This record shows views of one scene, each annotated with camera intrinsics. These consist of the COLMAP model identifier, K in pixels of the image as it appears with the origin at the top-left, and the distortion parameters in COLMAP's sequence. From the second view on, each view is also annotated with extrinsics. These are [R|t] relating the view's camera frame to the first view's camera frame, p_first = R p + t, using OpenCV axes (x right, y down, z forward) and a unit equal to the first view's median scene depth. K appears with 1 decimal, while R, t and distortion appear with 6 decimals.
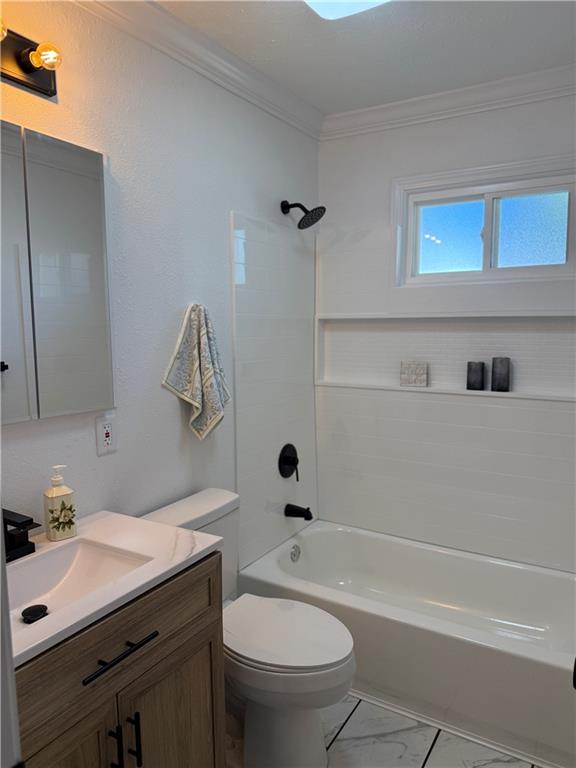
lens RADIAL K [[533.9, 0, 292.7], [0, 533.9, 385.8], [0, 0, 1]] dist [0.070813, -0.100431]
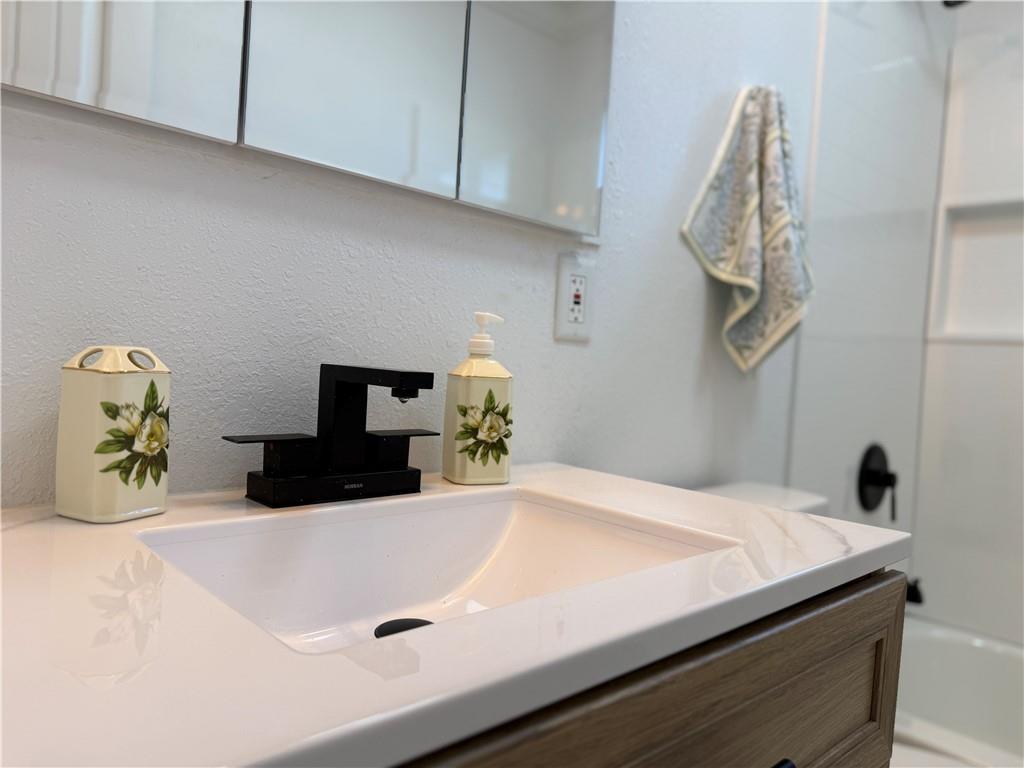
lens RADIAL K [[711.8, 0, 518.1], [0, 711.8, 381.3], [0, 0, 1]] dist [0.070813, -0.100431]
pose [[0.957061, 0.070815, -0.281103, -0.190177], [-0.099001, 0.991246, -0.087354, 0.191433], [0.272456, 0.111433, 0.955694, 0.362729]]
